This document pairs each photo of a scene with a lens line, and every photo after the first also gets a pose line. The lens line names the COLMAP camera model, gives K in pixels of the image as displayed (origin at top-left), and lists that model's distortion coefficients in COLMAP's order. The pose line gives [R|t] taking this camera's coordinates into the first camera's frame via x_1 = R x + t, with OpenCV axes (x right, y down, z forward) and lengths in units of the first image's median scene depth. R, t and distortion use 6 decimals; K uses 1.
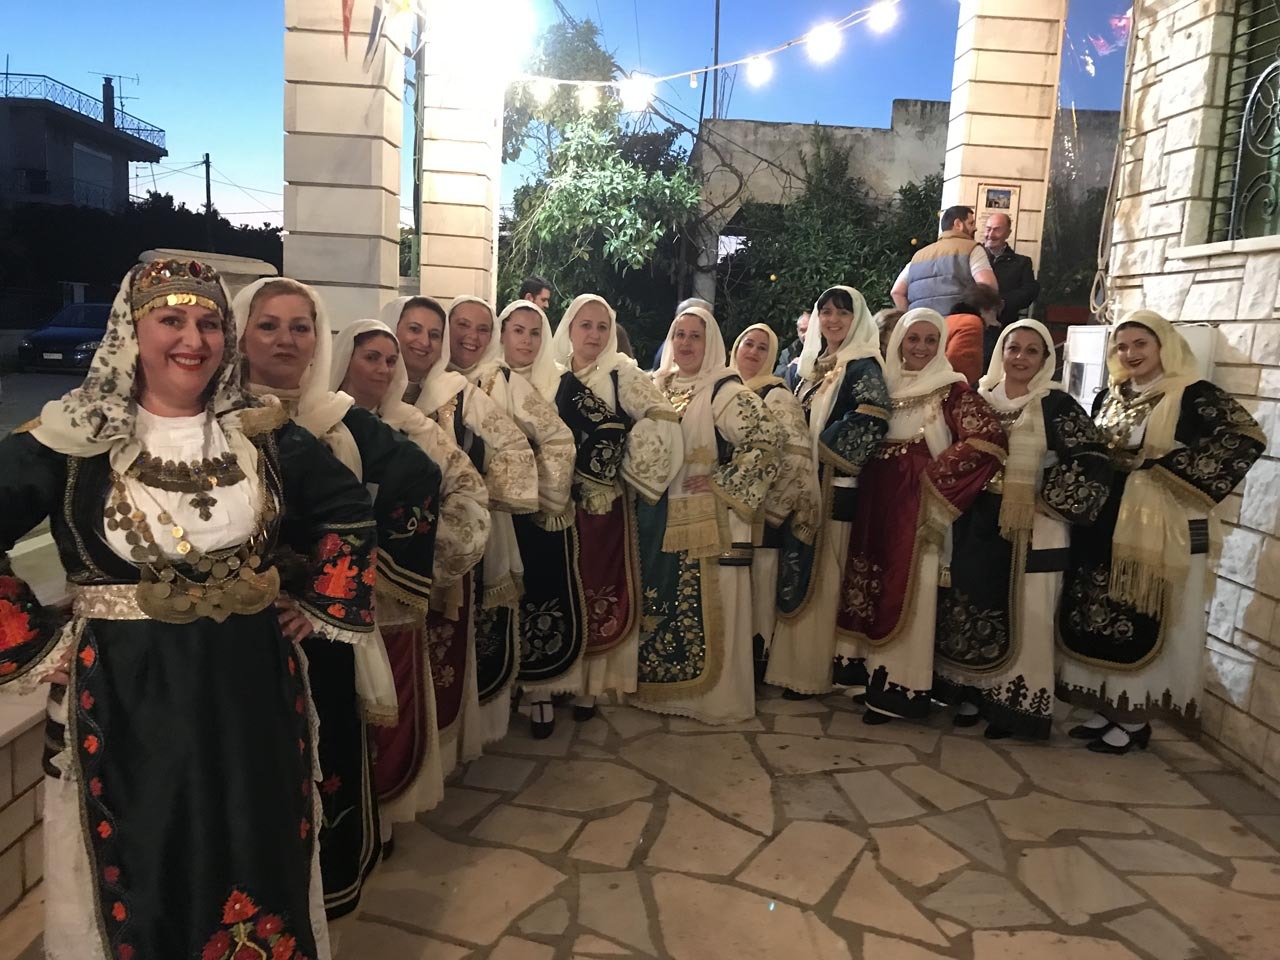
lens RADIAL K [[1040.5, 0, 639.4], [0, 1040.5, 492.0], [0, 0, 1]] dist [0.009722, -0.005927]
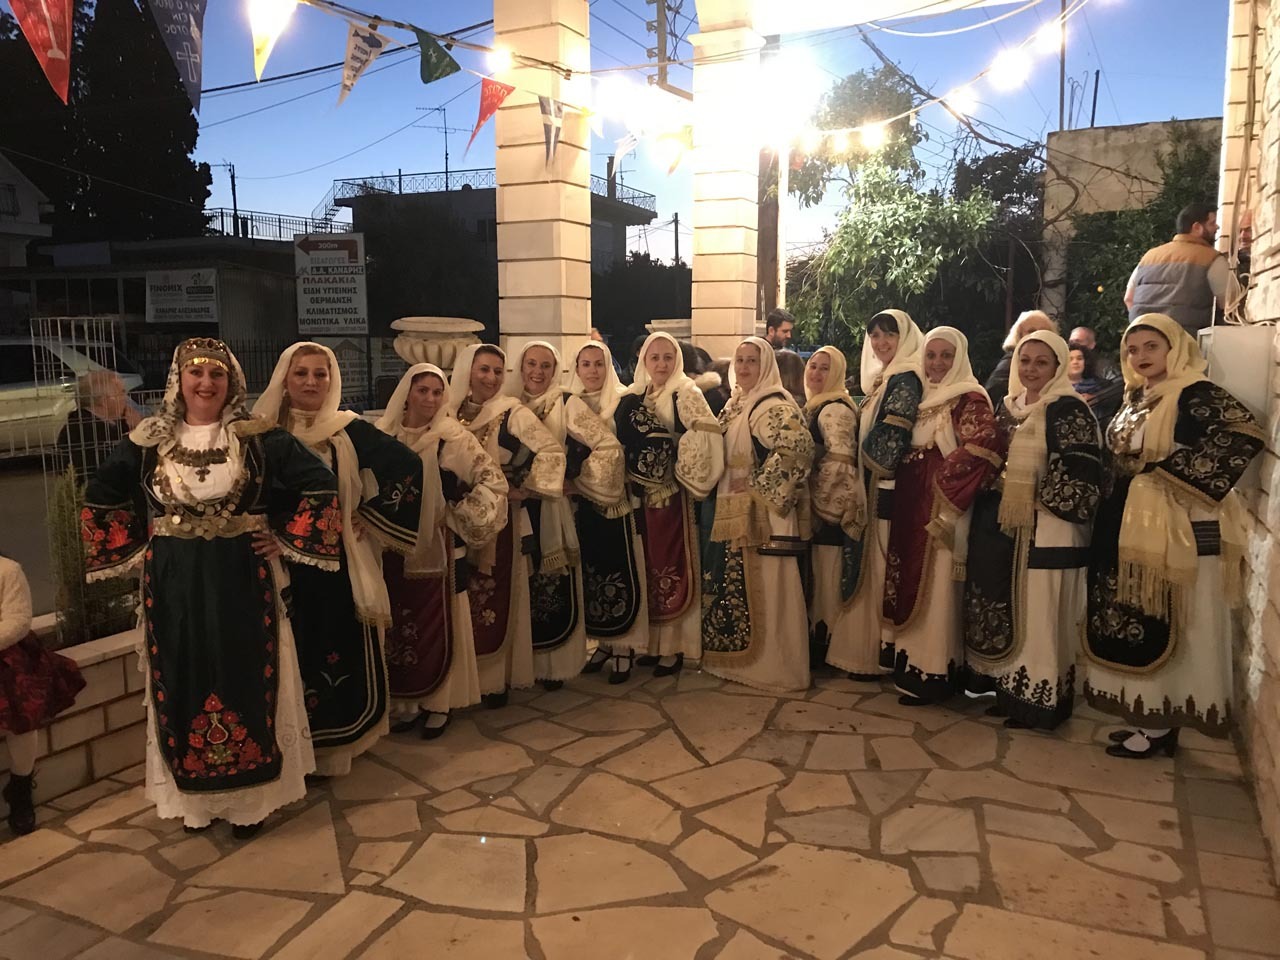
lens RADIAL K [[1051.6, 0, 640.0], [0, 1051.6, 480.0], [0, 0, 1]] dist [0.002666, 0.000586]
pose [[0.892345, 0.001290, -0.451353, 0.502845], [-0.019590, 0.999164, -0.035874, 0.034258], [0.450929, 0.040855, 0.891624, -0.129224]]
